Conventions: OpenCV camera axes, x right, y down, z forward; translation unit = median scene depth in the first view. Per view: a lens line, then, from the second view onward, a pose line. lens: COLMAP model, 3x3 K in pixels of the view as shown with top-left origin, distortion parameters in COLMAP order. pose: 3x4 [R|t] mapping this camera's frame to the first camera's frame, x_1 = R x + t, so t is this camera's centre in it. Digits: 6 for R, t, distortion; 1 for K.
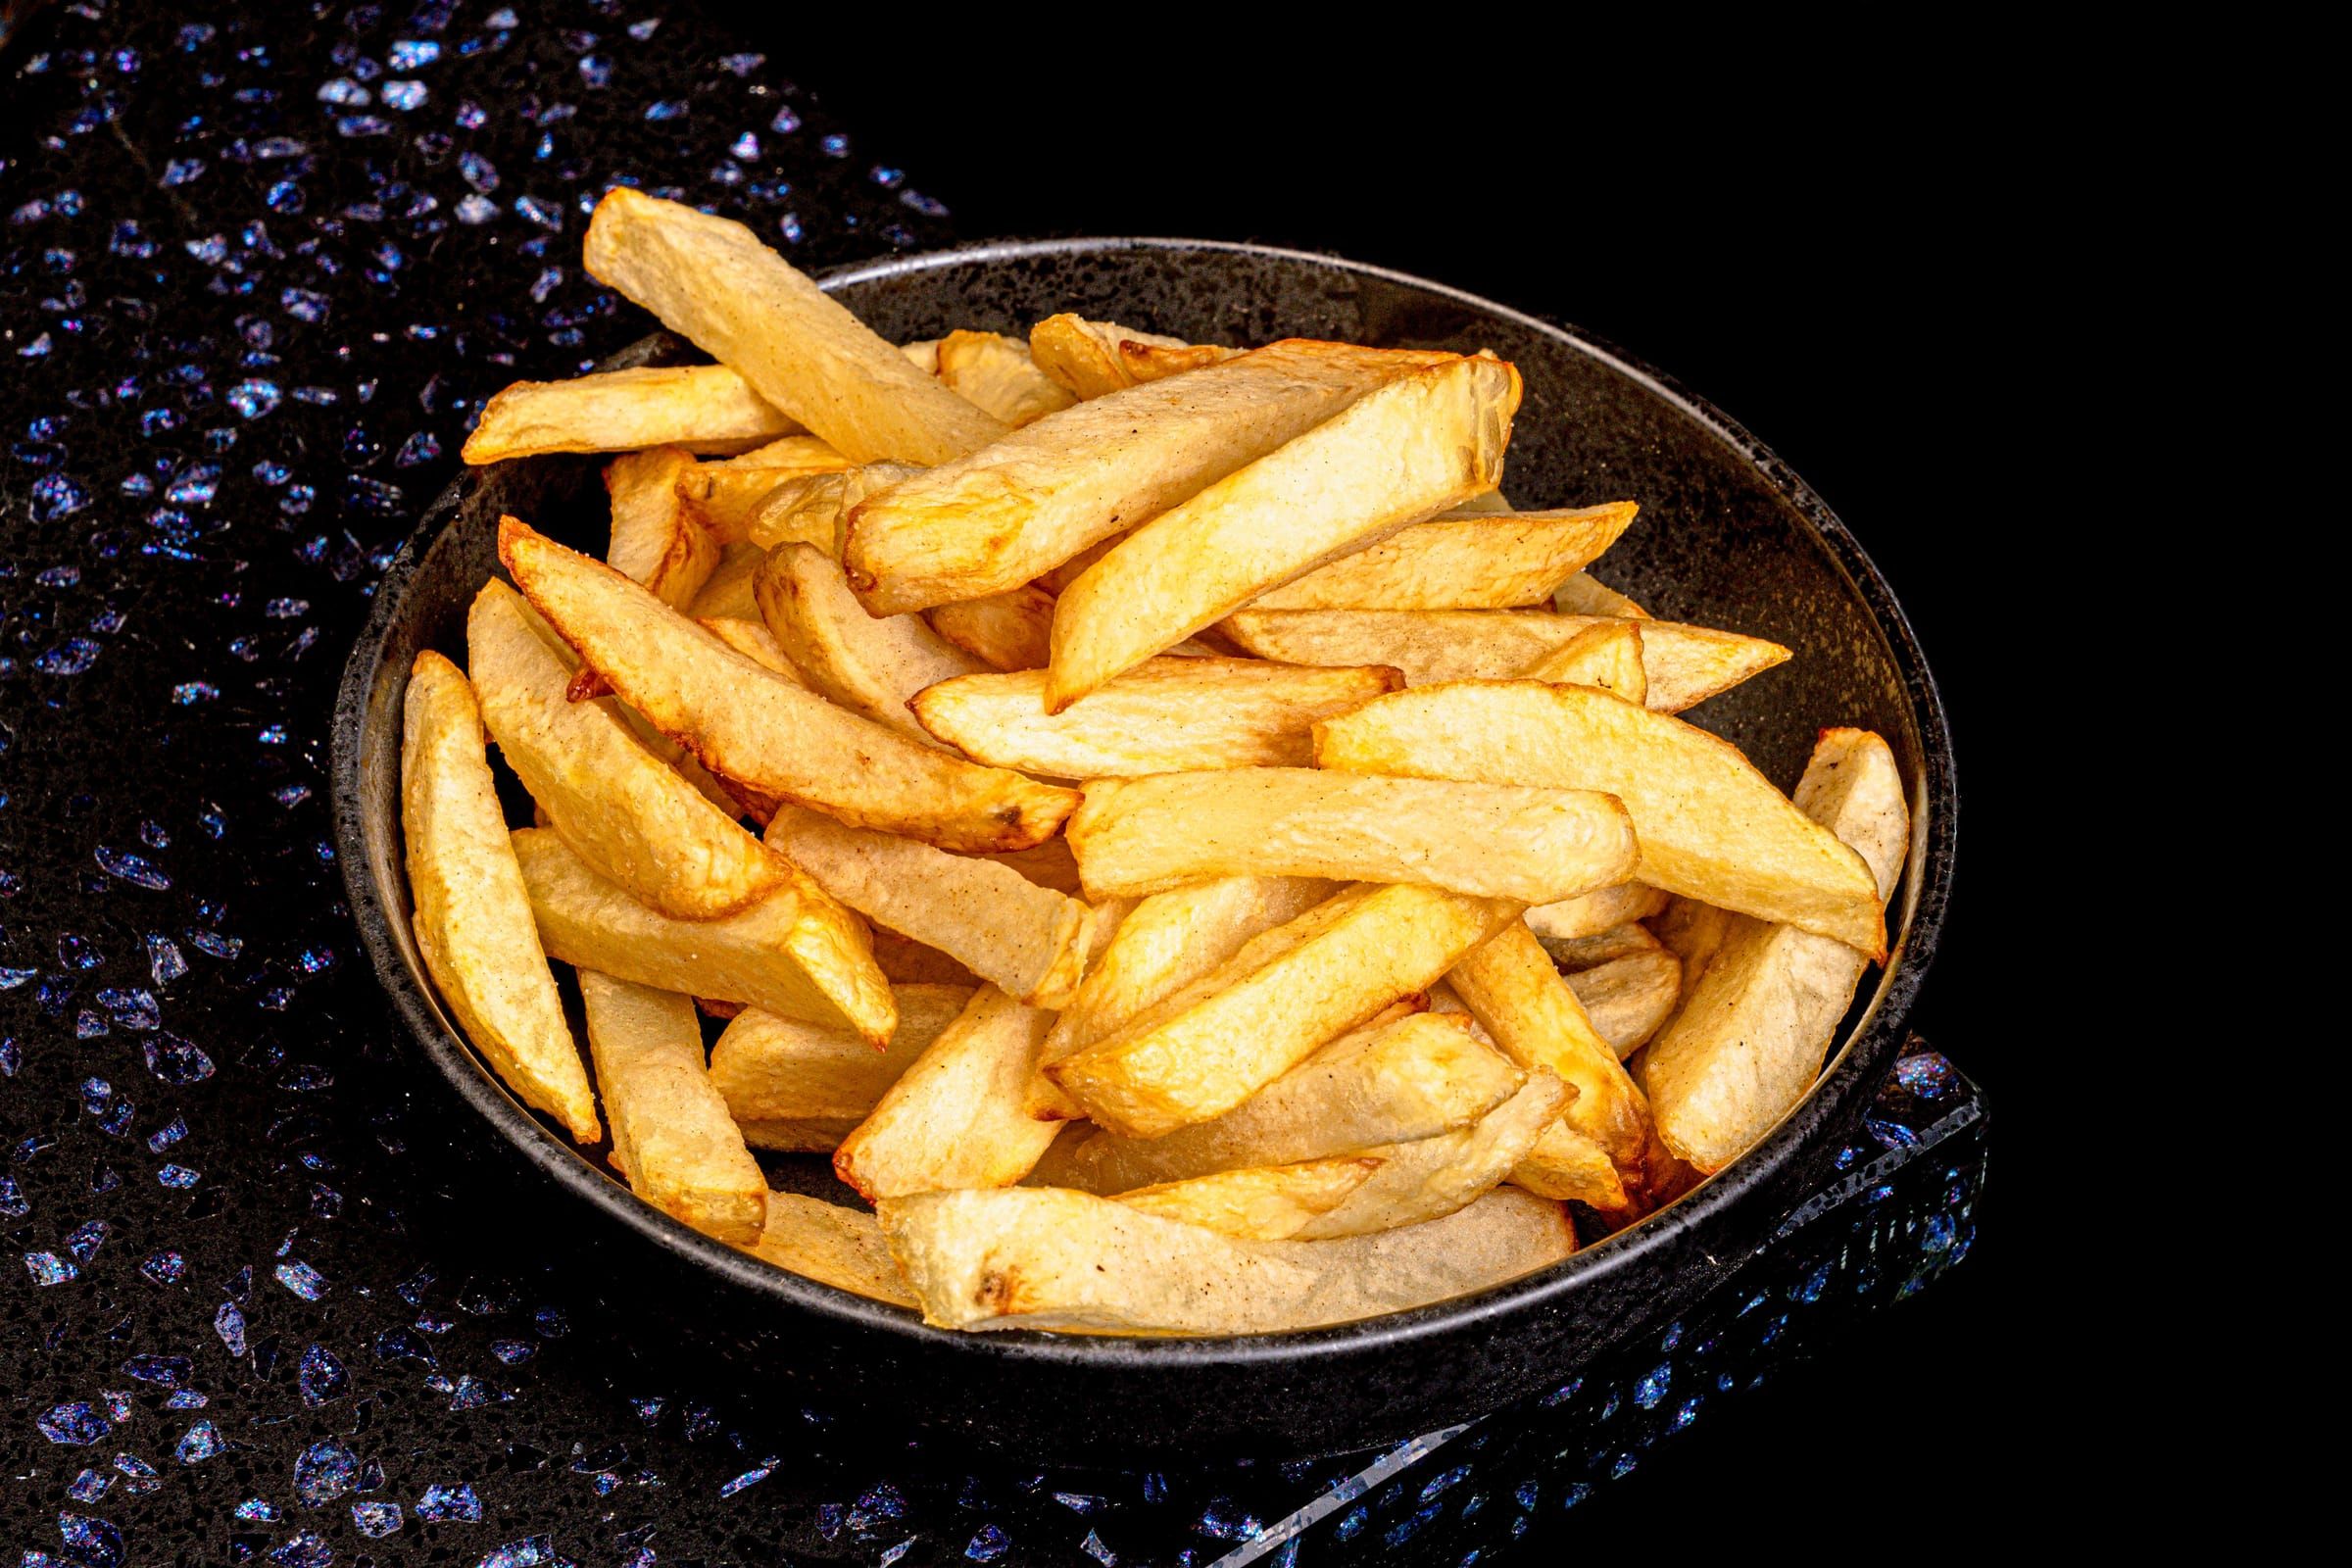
lens RADIAL K [[6845.1, 0, 1179.1], [0, 6845.1, 789.5], [0, 0, 1]] dist [0.416531, 0.000000]
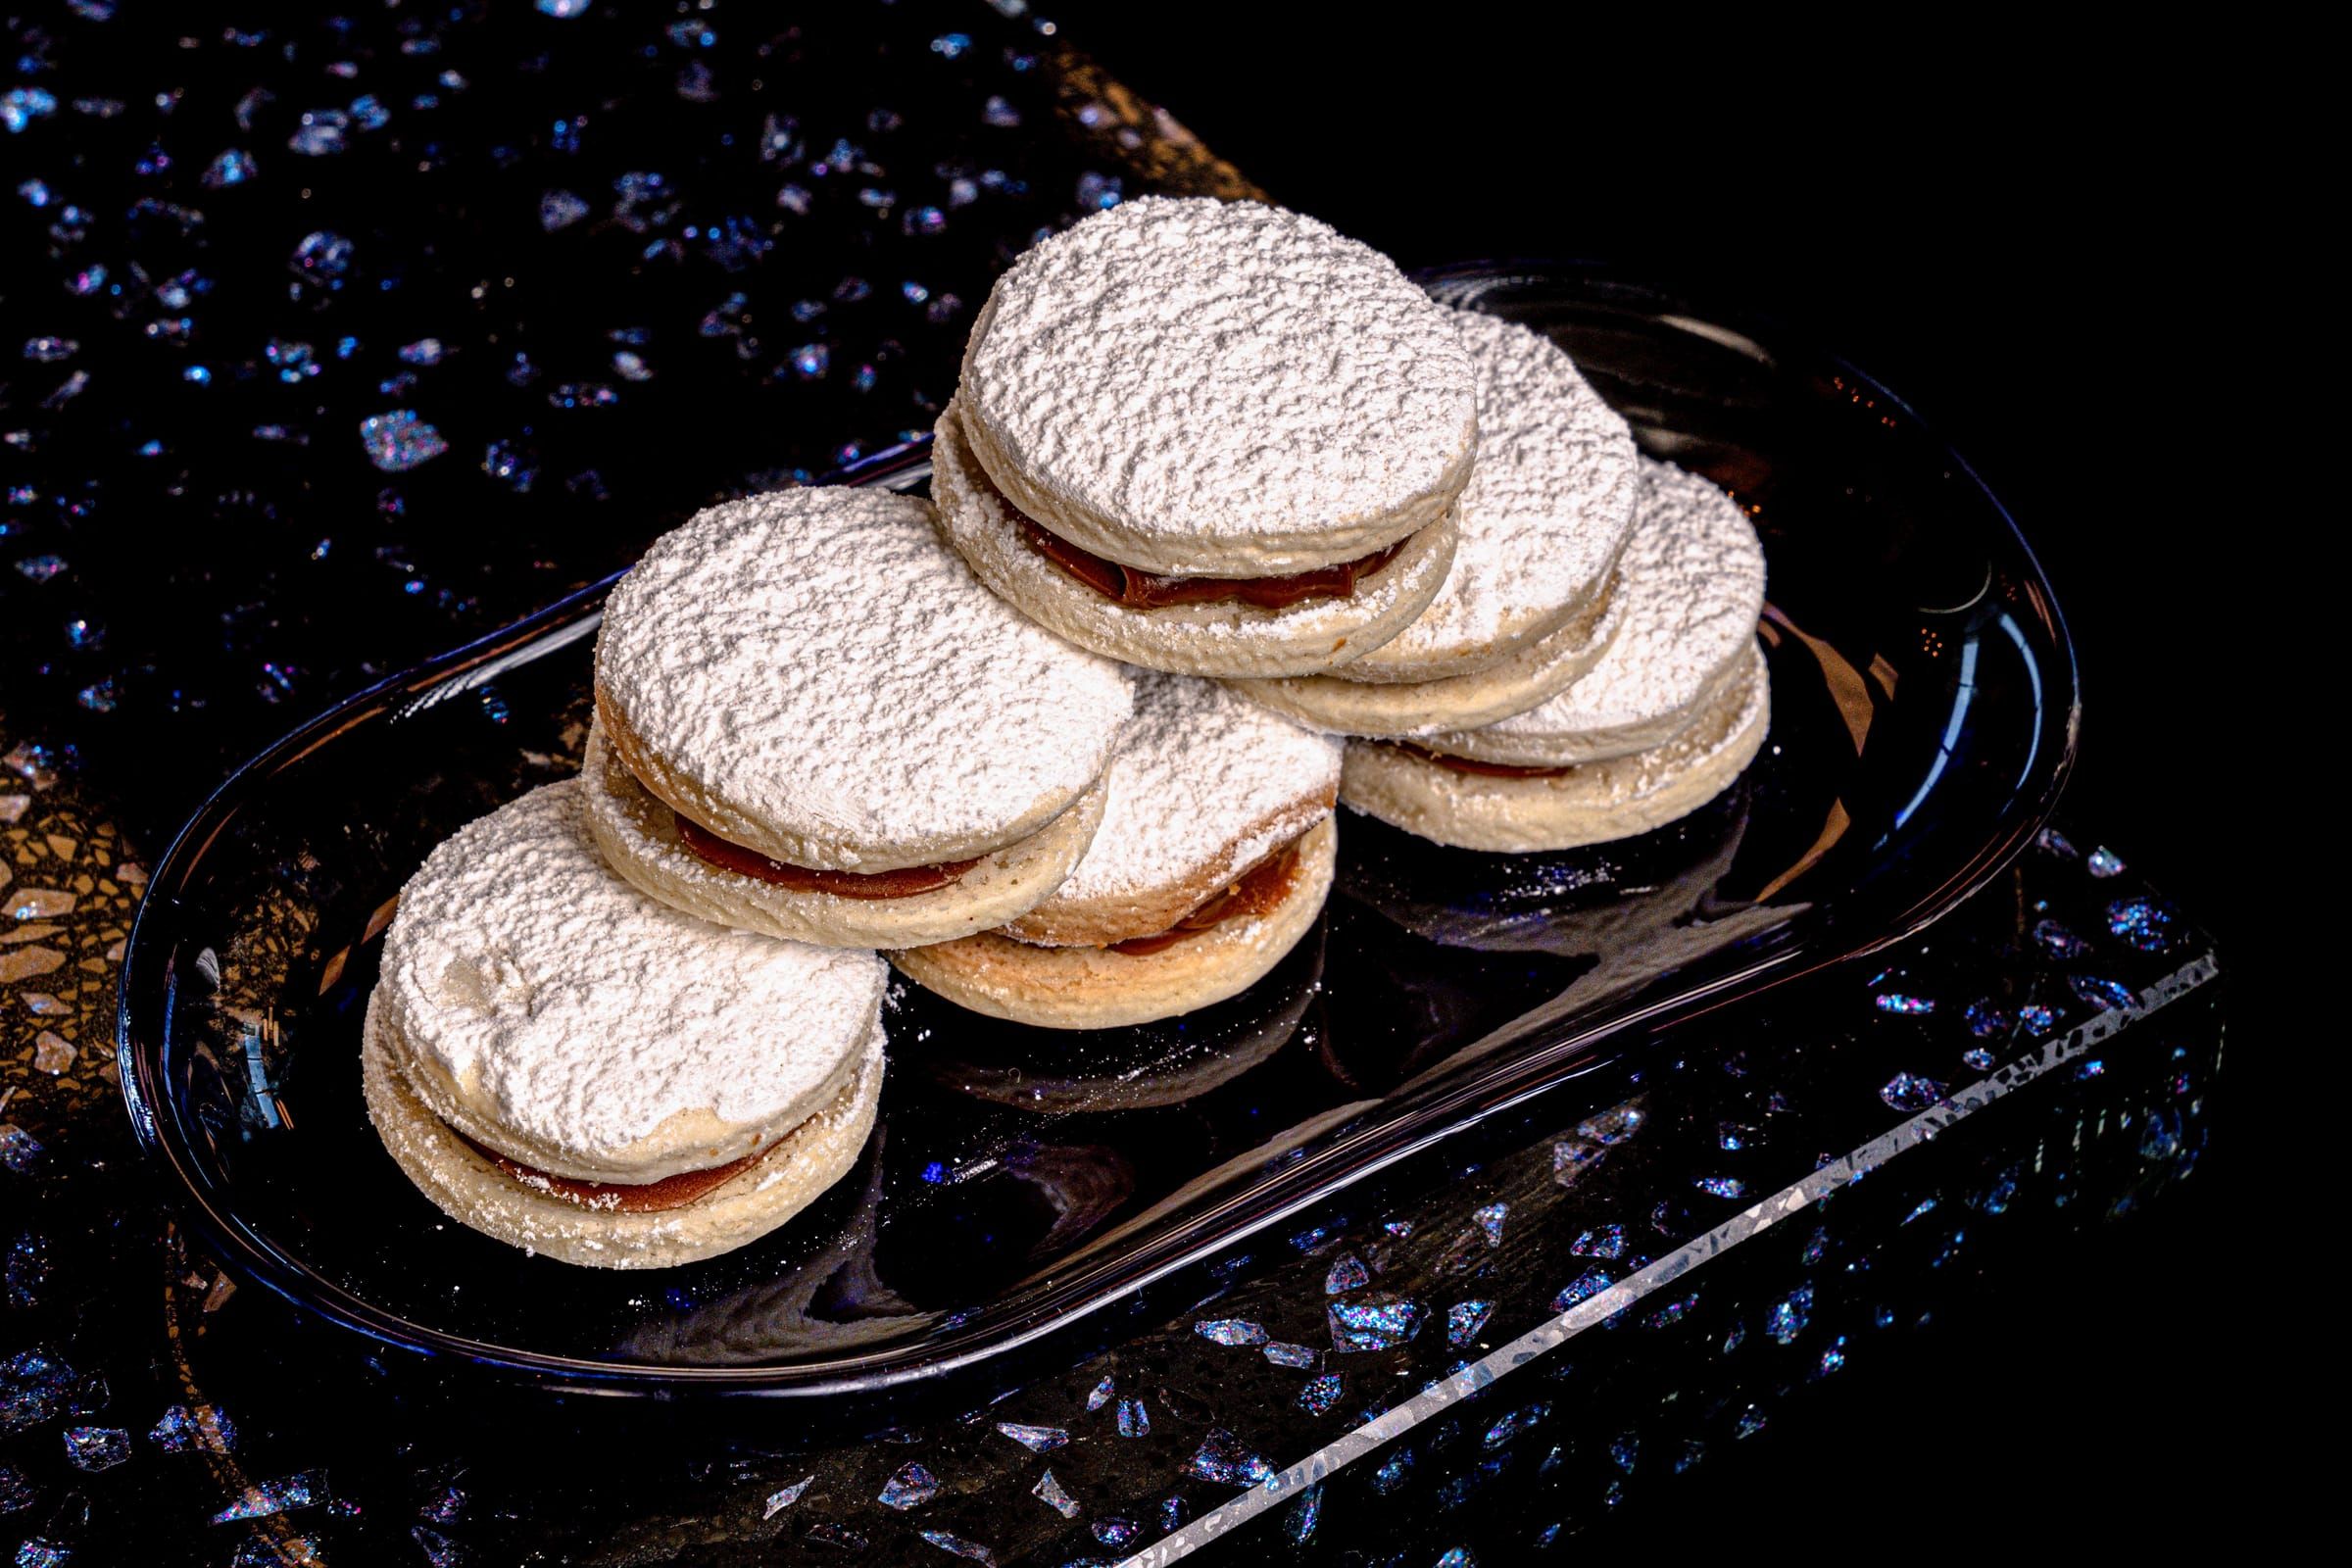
lens RADIAL K [[6845.1, 0, 1178.1], [0, 6845.1, 778.7], [0, 0, 1]] dist [0.416531, 0.000000]
pose [[0.999910, 0.007894, -0.010856, 0.008548], [-0.008442, 0.998642, -0.051403, 0.065440], [0.010435, 0.051490, 0.998619, 0.226068]]
